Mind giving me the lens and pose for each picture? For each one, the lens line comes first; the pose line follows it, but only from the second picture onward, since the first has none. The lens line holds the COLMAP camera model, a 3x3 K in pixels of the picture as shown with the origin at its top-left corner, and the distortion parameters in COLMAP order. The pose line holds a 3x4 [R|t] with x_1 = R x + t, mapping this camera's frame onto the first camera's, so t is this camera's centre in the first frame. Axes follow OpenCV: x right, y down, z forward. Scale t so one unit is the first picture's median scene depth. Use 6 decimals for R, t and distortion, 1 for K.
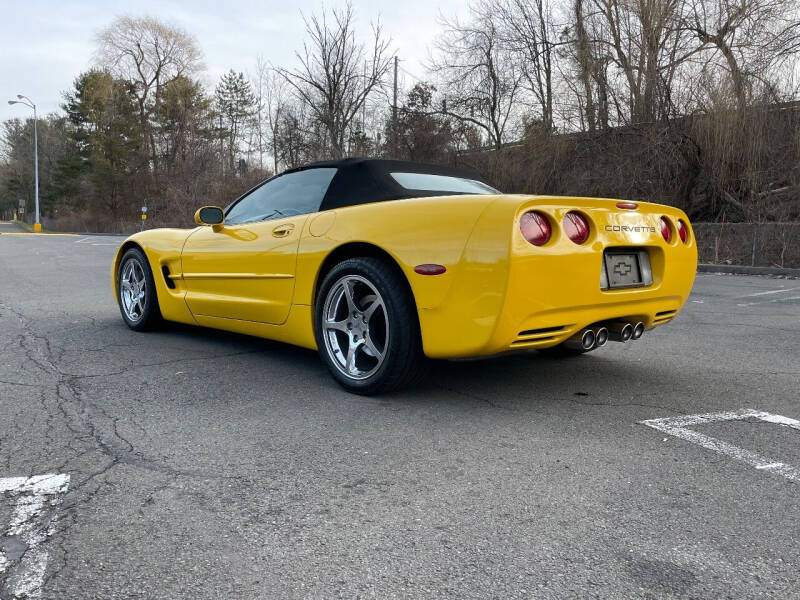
lens RADIAL K [[671.7, 0, 408.0], [0, 671.7, 300.2], [0, 0, 1]] dist [0.081374, -0.107095]
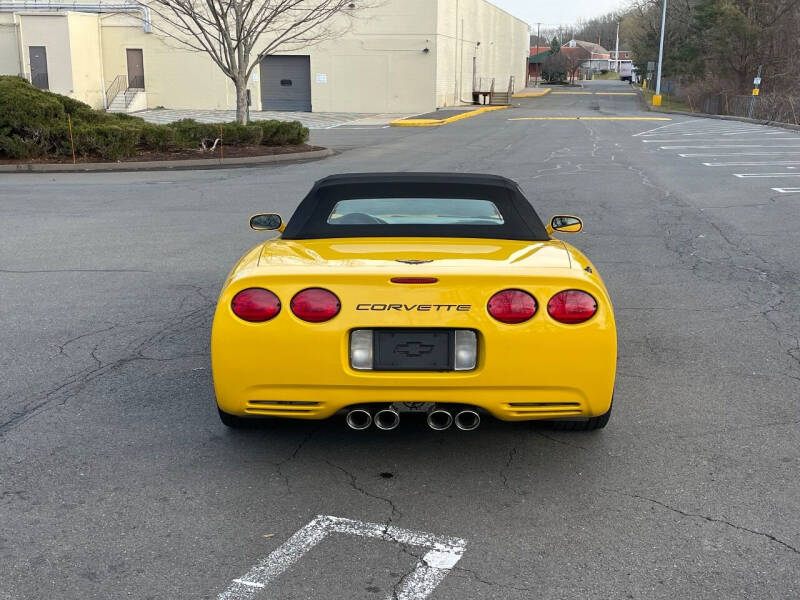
lens RADIAL K [[974.7, 0, 409.7], [0, 974.7, 301.2], [0, 0, 1]] dist [0.112194, -0.181113]
pose [[0.717361, 0.133125, -0.683865, 1.037768], [-0.060228, 0.989750, 0.129492, -0.240681], [0.694094, -0.051705, 0.718026, 0.075174]]
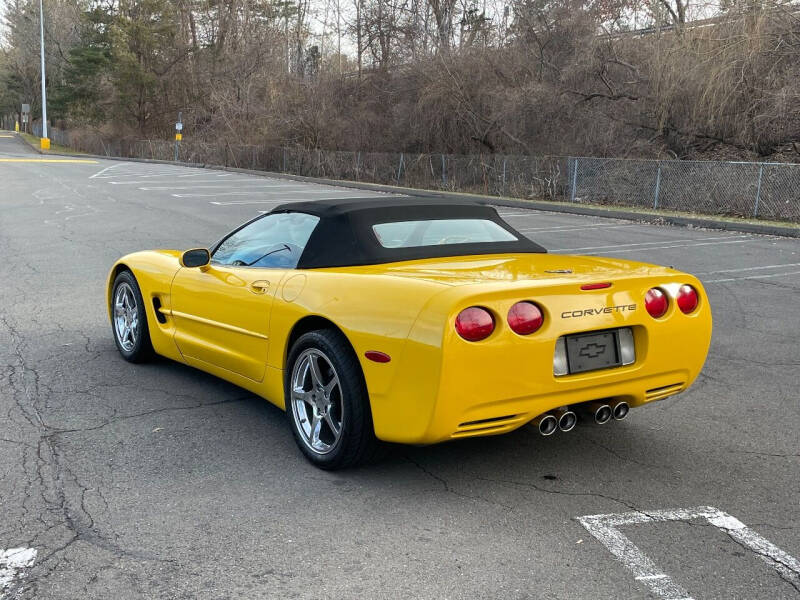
lens RADIAL K [[974.7, 0, 409.7], [0, 974.7, 301.2], [0, 0, 1]] dist [0.112194, -0.181113]
pose [[0.989133, 0.024200, -0.145021, 0.229932], [-0.015452, 0.998009, 0.061152, -0.172984], [0.146212, -0.058246, 0.987537, -0.347936]]
